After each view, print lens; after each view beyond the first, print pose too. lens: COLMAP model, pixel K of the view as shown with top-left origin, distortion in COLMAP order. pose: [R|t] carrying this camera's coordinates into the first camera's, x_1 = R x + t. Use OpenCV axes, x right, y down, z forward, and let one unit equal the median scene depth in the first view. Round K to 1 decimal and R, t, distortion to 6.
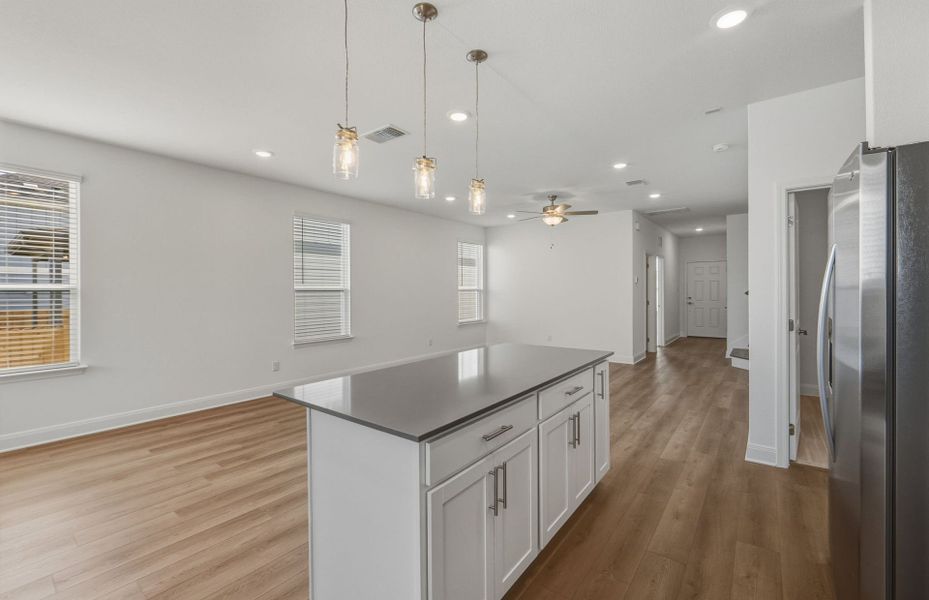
lens RADIAL K [[394.2, 0, 469.4], [0, 394.2, 294.6], [0, 0, 1]] dist [-0.002018, -0.000052]
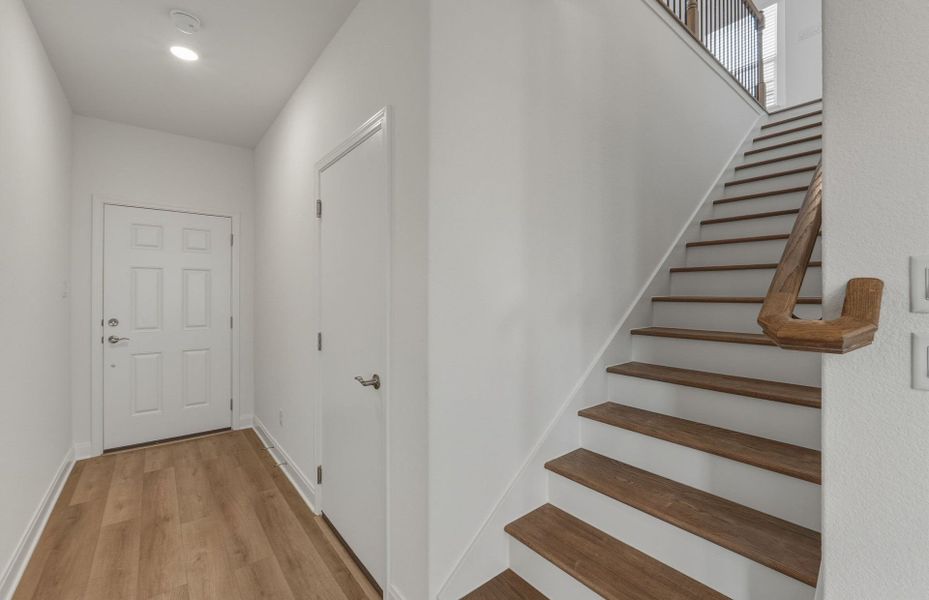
lens RADIAL K [[394.2, 0, 469.4], [0, 394.2, 294.6], [0, 0, 1]] dist [-0.002018, -0.000052]
pose [[0.252966, 0.007640, 0.967445, 0.602934], [0.003788, 0.999953, -0.008887, -0.016408], [-0.967468, 0.005912, 0.252925, 1.181044]]
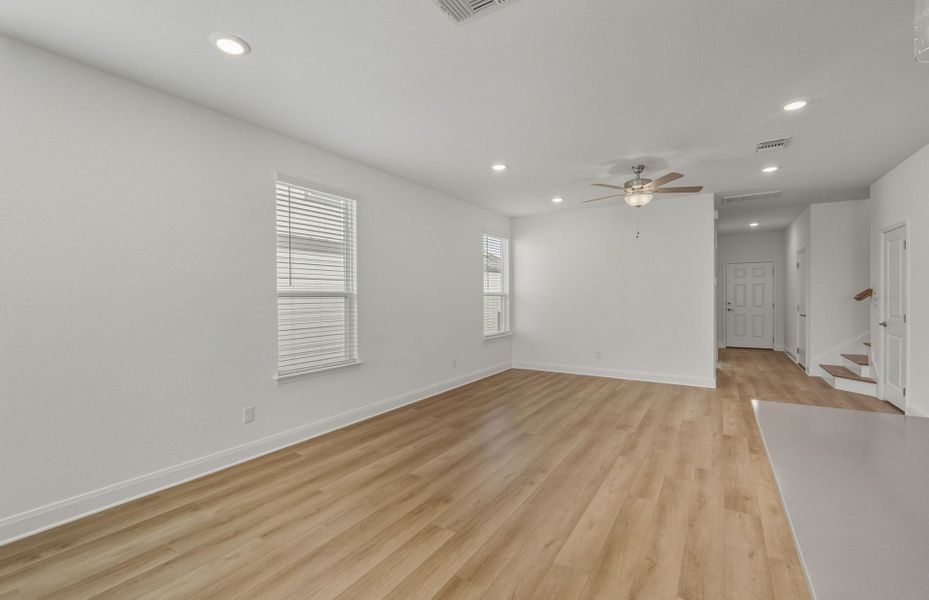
lens RADIAL K [[394.2, 0, 469.0], [0, 394.2, 300.9], [0, 0, 1]] dist [-0.002002, -0.000175]
pose [[0.997277, -0.001704, 0.073724, -0.157500], [0.001497, 0.999995, 0.002861, -0.002351], [-0.073729, -0.002743, 0.997275, 0.290791]]
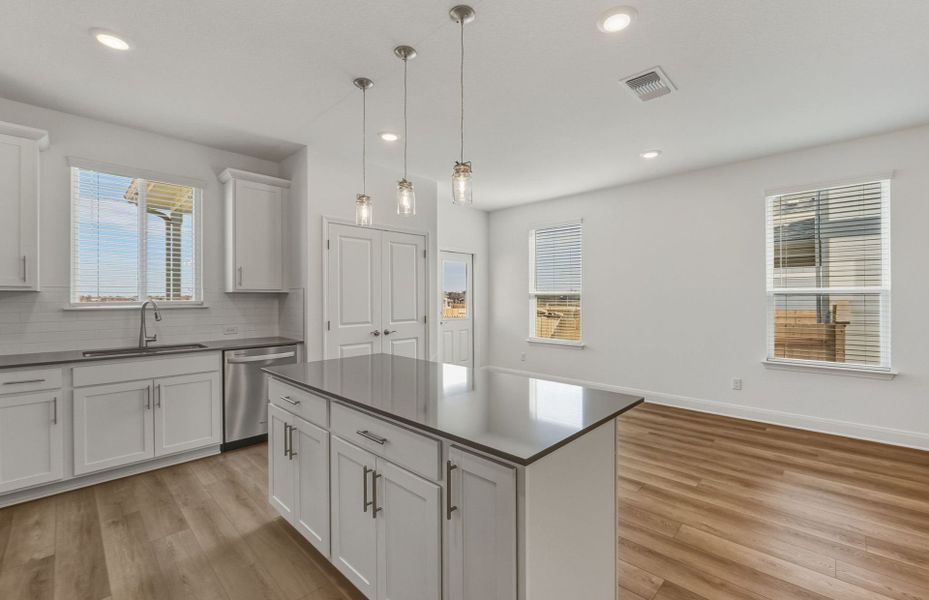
lens RADIAL K [[394.2, 0, 469.4], [0, 394.2, 294.6], [0, 0, 1]] dist [-0.002018, -0.000052]
pose [[-0.123337, -0.001941, -0.992363, 0.351652], [0.000416, 0.999998, -0.002008, -0.006178], [0.992365, -0.000661, -0.123336, 0.457258]]
